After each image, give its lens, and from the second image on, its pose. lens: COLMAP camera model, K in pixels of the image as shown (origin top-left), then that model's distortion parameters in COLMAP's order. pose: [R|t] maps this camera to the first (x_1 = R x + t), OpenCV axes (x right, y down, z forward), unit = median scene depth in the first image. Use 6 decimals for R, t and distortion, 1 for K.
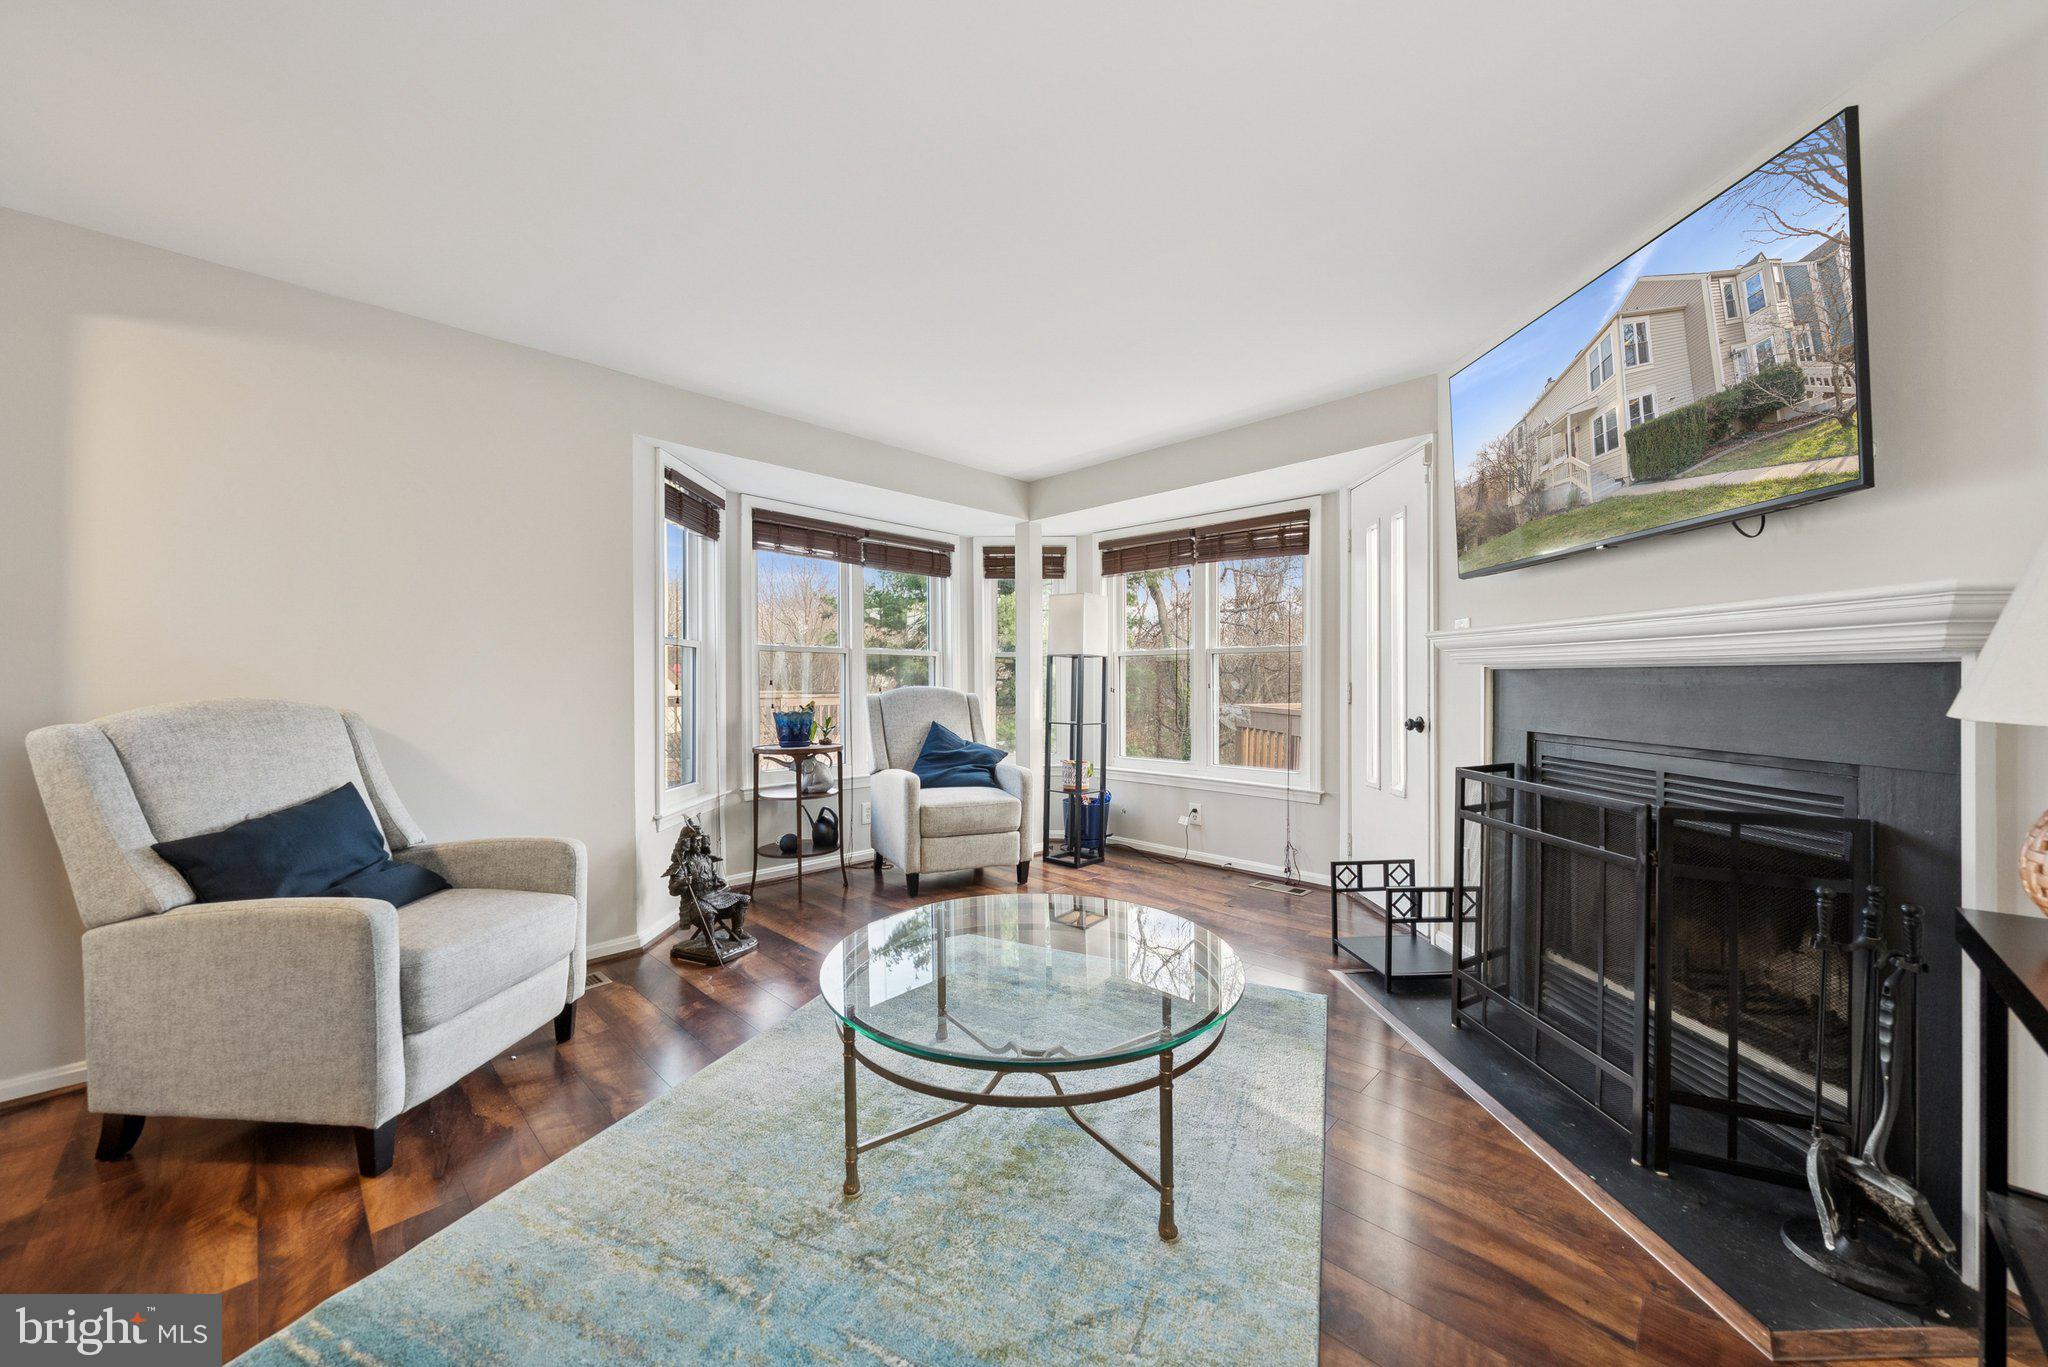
lens RADIAL K [[732.3, 0, 1059.2], [0, 732.3, 681.6], [0, 0, 1]] dist [0.010530, 0.000752]
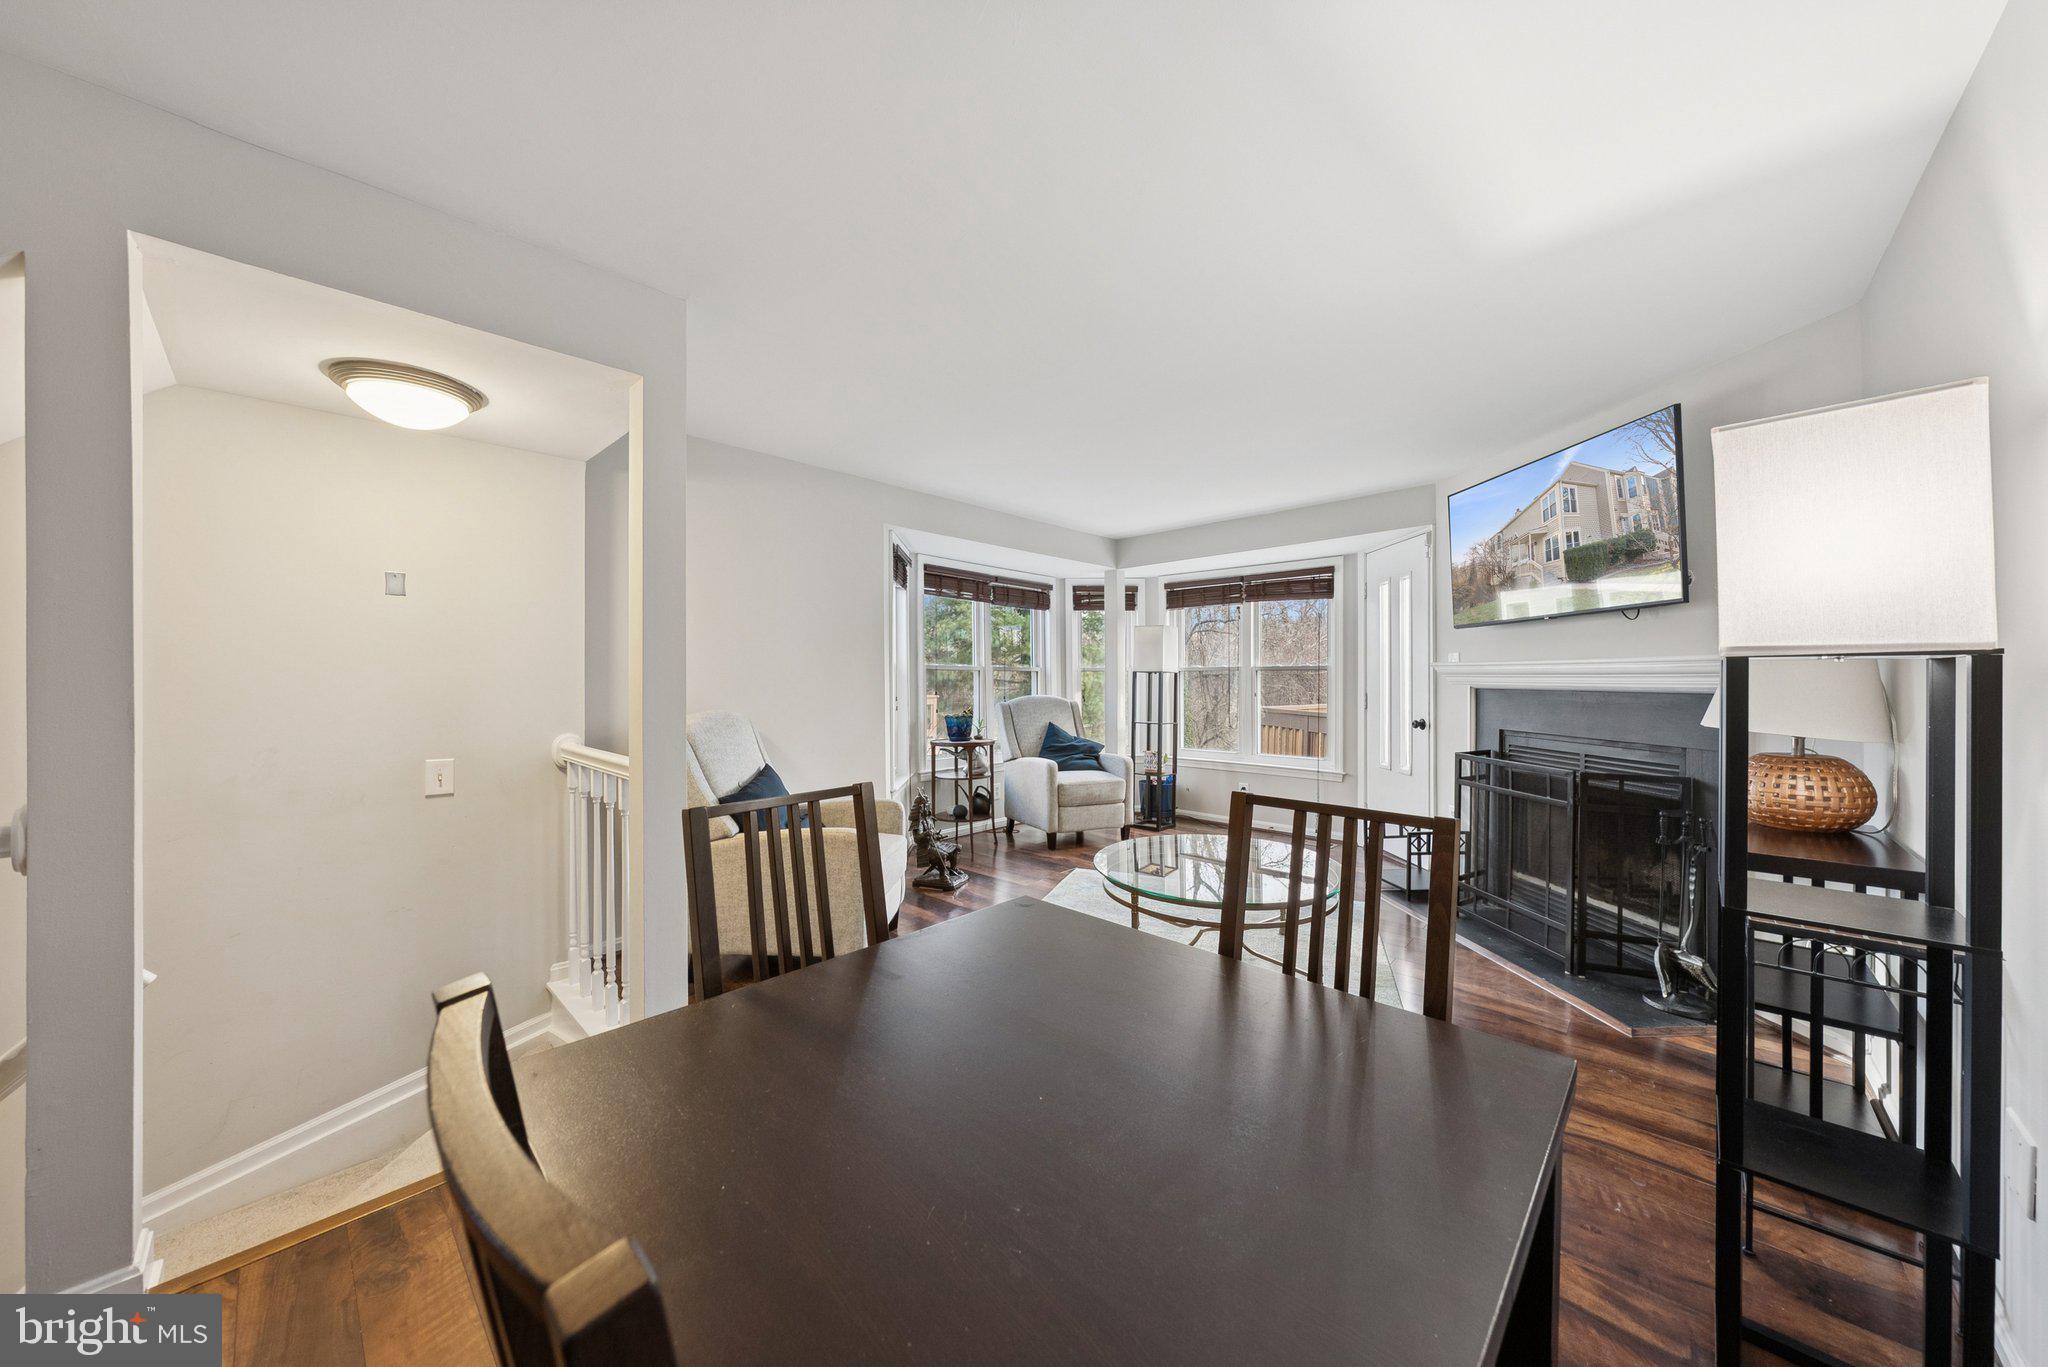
lens RADIAL K [[696.9, 0, 1045.9], [0, 696.9, 682.9], [0, 0, 1]] dist [-0.005036, 0.000767]
pose [[0.999678, -0.000686, 0.025363, -0.352242], [0.000586, 0.999992, 0.003917, -0.035061], [-0.025365, -0.003901, 0.999671, -0.433434]]
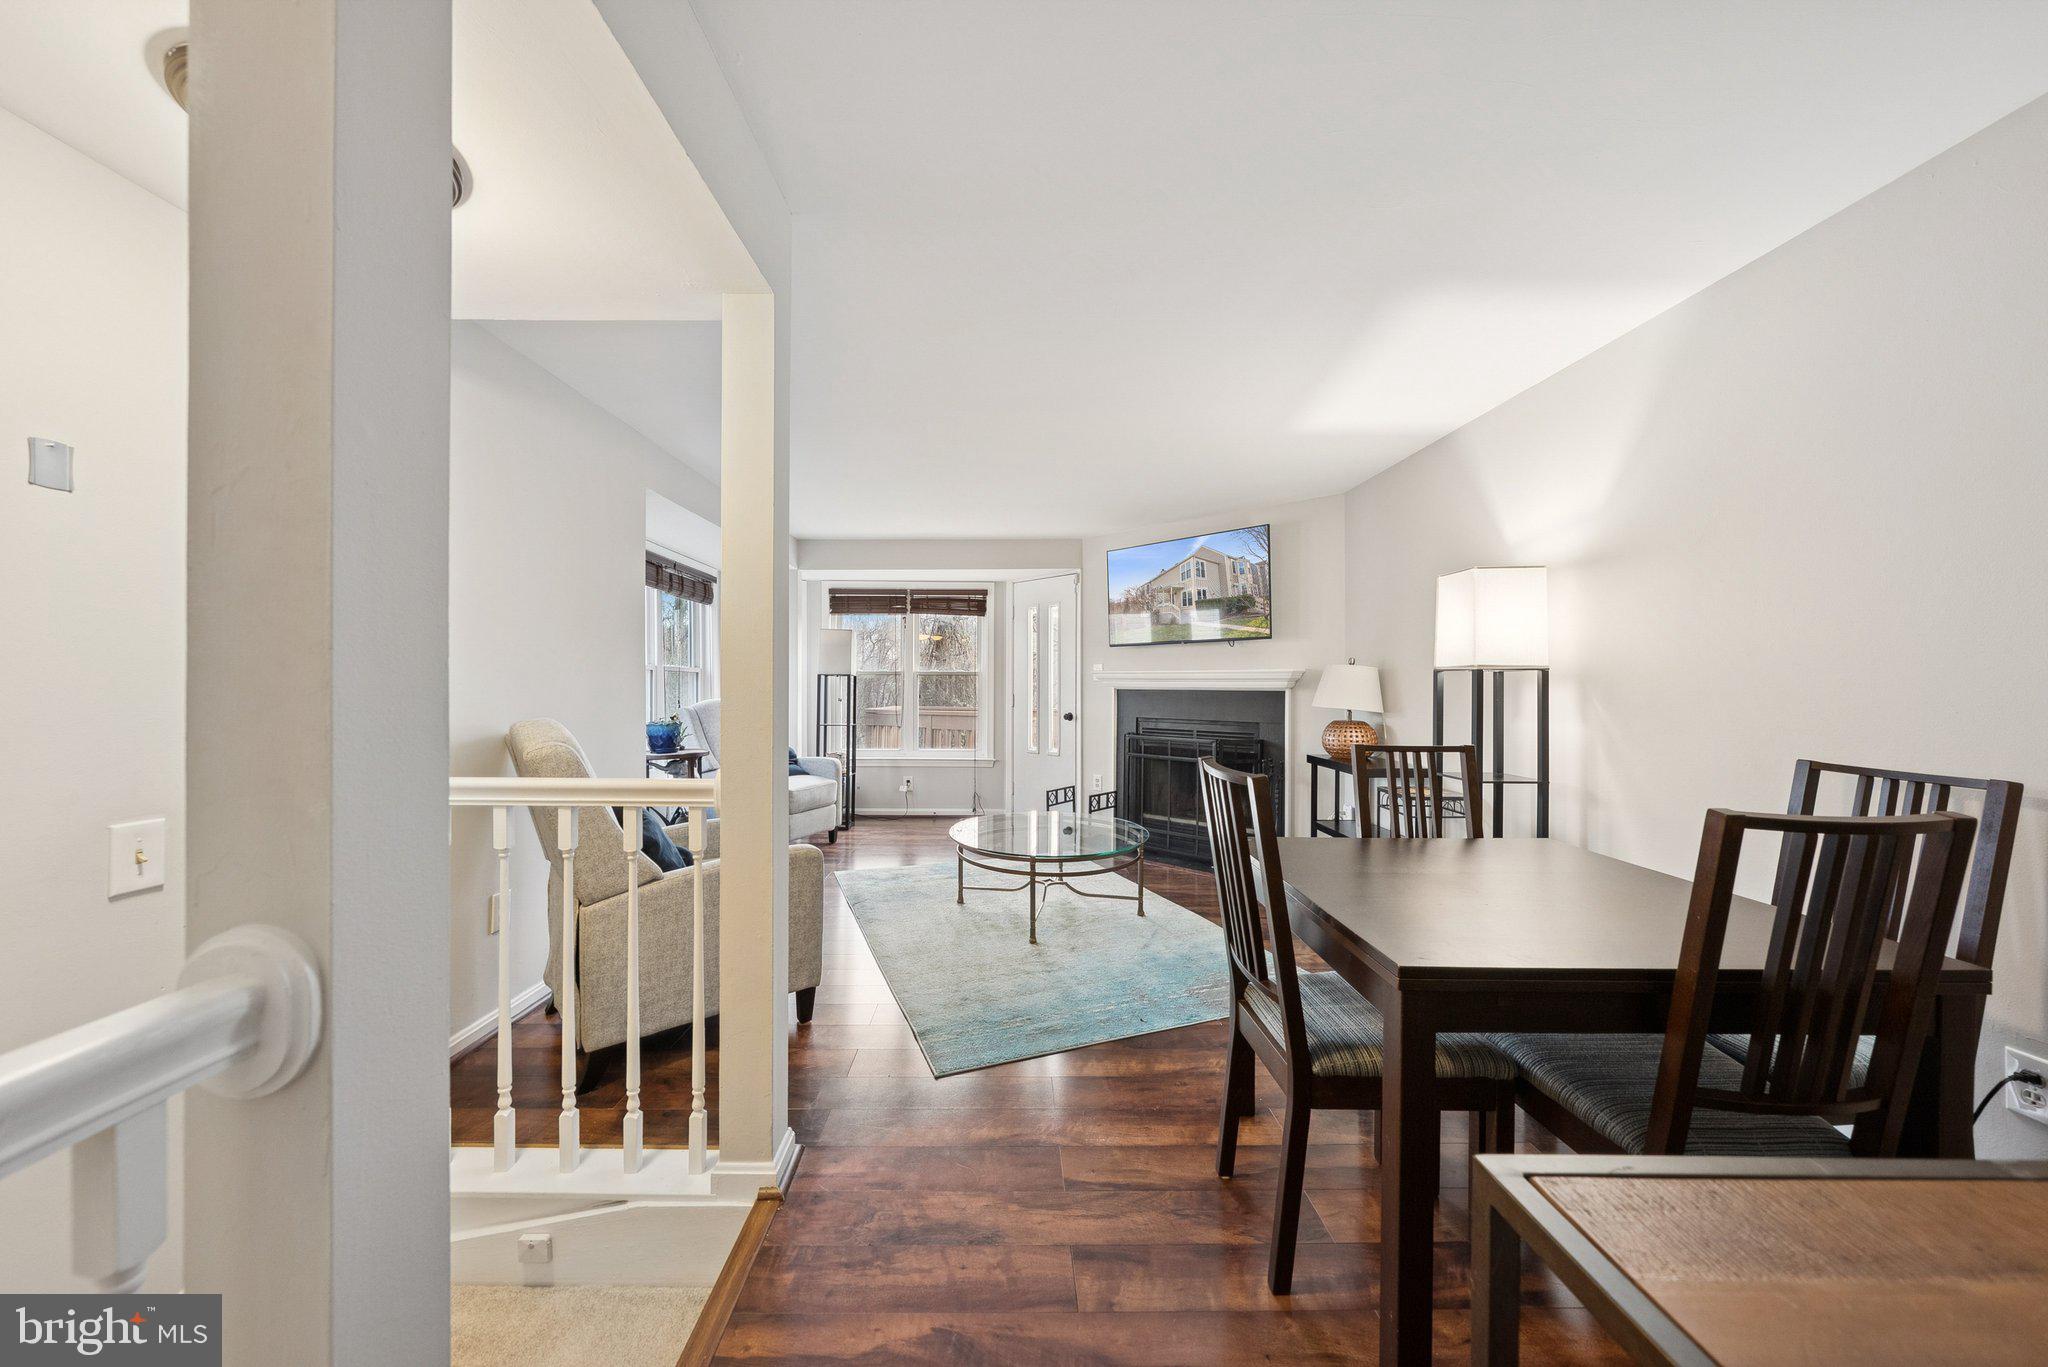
lens RADIAL K [[696.9, 0, 1006.1], [0, 696.9, 687.5], [0, 0, 1]] dist [-0.005036, 0.000767]
pose [[0.706319, 0.002478, 0.707889, -1.144367], [-0.002874, 0.999996, -0.000632, -0.021145], [-0.707888, -0.001588, 0.706323, -0.214069]]
